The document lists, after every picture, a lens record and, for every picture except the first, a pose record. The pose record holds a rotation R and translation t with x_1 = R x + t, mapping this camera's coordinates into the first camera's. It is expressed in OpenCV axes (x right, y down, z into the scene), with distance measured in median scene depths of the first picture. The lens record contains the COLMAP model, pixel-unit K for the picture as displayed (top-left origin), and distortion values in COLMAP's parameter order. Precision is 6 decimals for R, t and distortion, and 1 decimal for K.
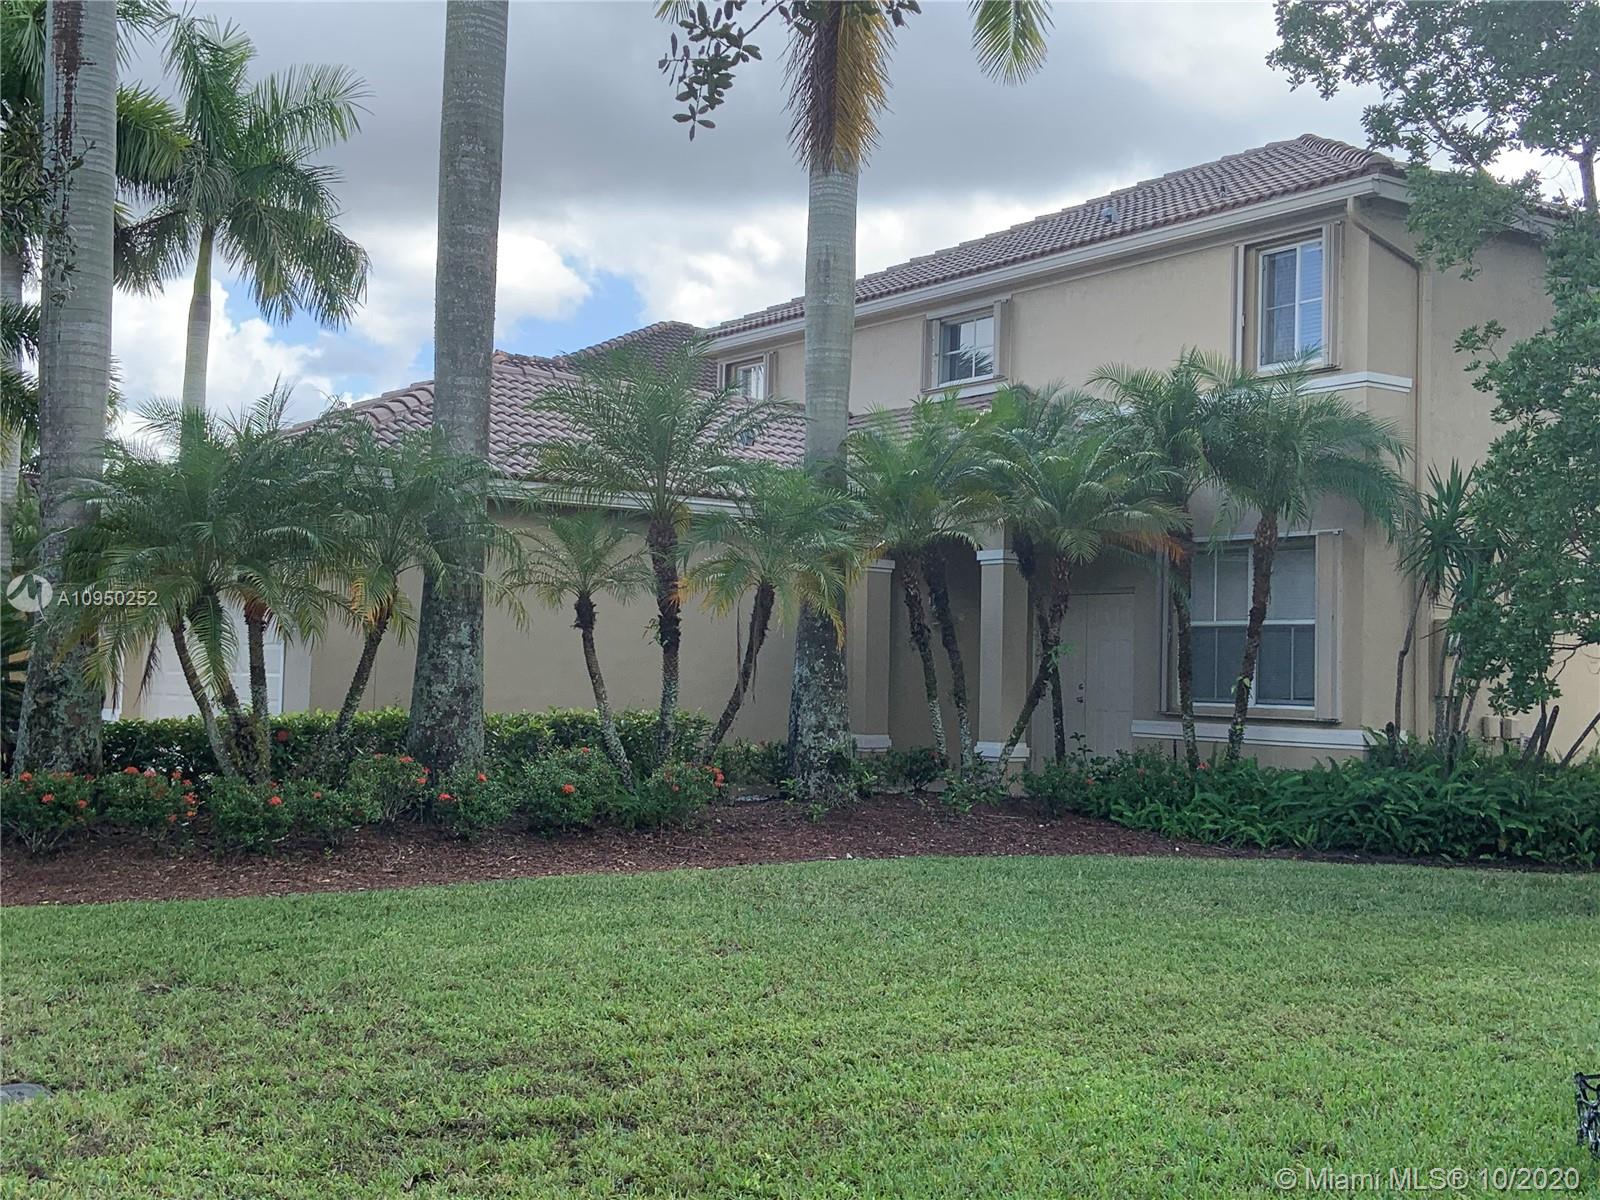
lens RADIAL K [[1867.6, 0, 800.6], [0, 1867.6, 599.2], [0, 0, 1]] dist [-0.121604, 0.000000]
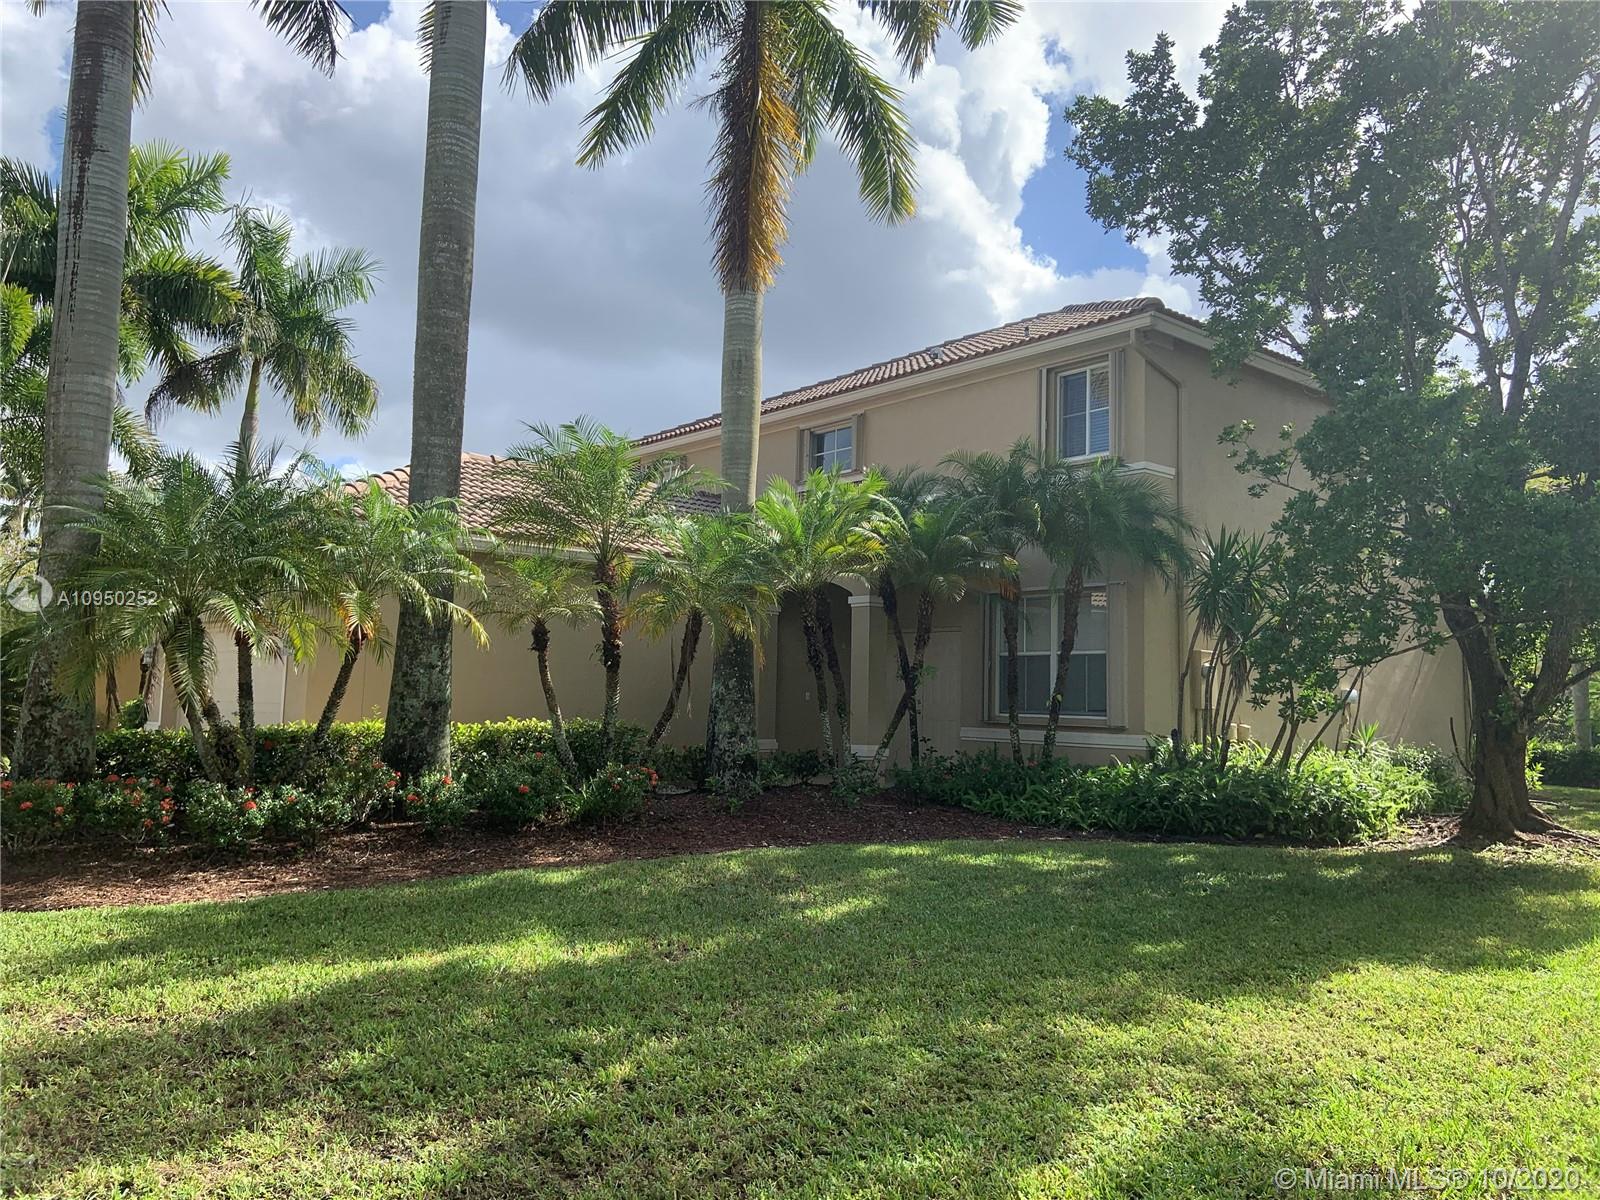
lens RADIAL K [[1210.4, 0, 806.7], [0, 1210.4, 592.4], [0, 0, 1]] dist [-0.012022, -0.058117]
pose [[0.994778, 0.007201, 0.101805, -0.023092], [-0.002470, 0.998914, -0.046520, 0.012237], [-0.102030, 0.046025, 0.993716, 0.195899]]
